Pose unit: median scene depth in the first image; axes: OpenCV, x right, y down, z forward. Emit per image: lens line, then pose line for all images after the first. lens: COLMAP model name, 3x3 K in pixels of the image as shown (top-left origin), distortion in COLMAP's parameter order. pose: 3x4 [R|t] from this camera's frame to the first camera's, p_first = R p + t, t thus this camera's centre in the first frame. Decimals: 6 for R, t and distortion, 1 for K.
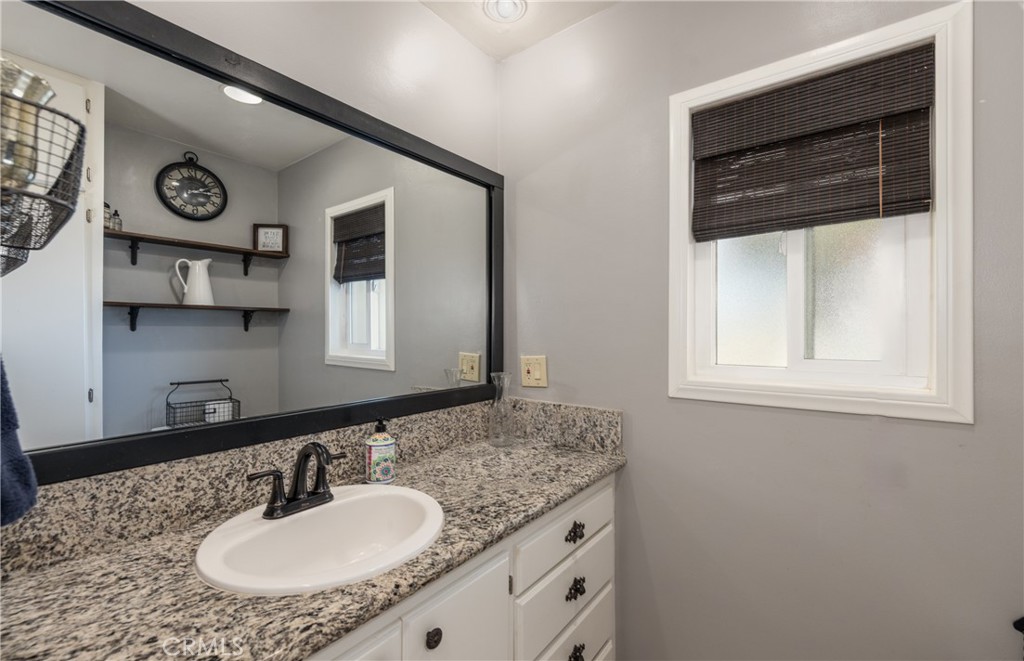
lens RADIAL K [[467.4, 0, 513.8], [0, 467.4, 333.1], [0, 0, 1]] dist [-0.000105, 0.000876]
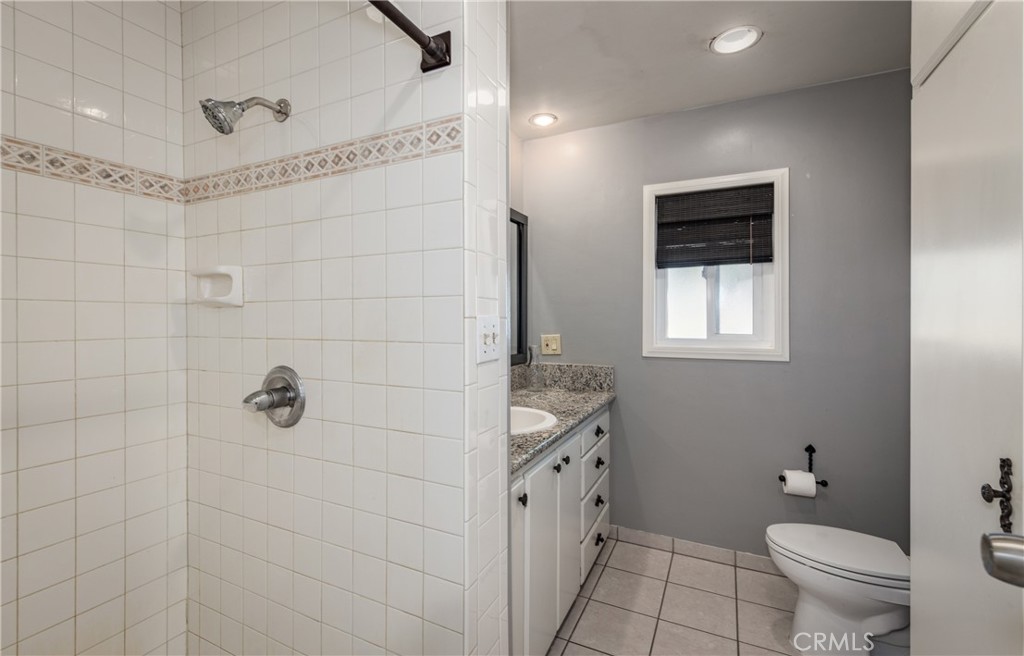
lens RADIAL K [[434.6, 0, 511.2], [0, 434.6, 322.3], [0, 0, 1]] dist [0.000430, -0.000084]
pose [[0.988267, -0.005949, 0.152623, -0.418960], [0.004554, 0.999945, 0.009483, -0.010361], [-0.152671, -0.008677, 0.988239, -0.554368]]
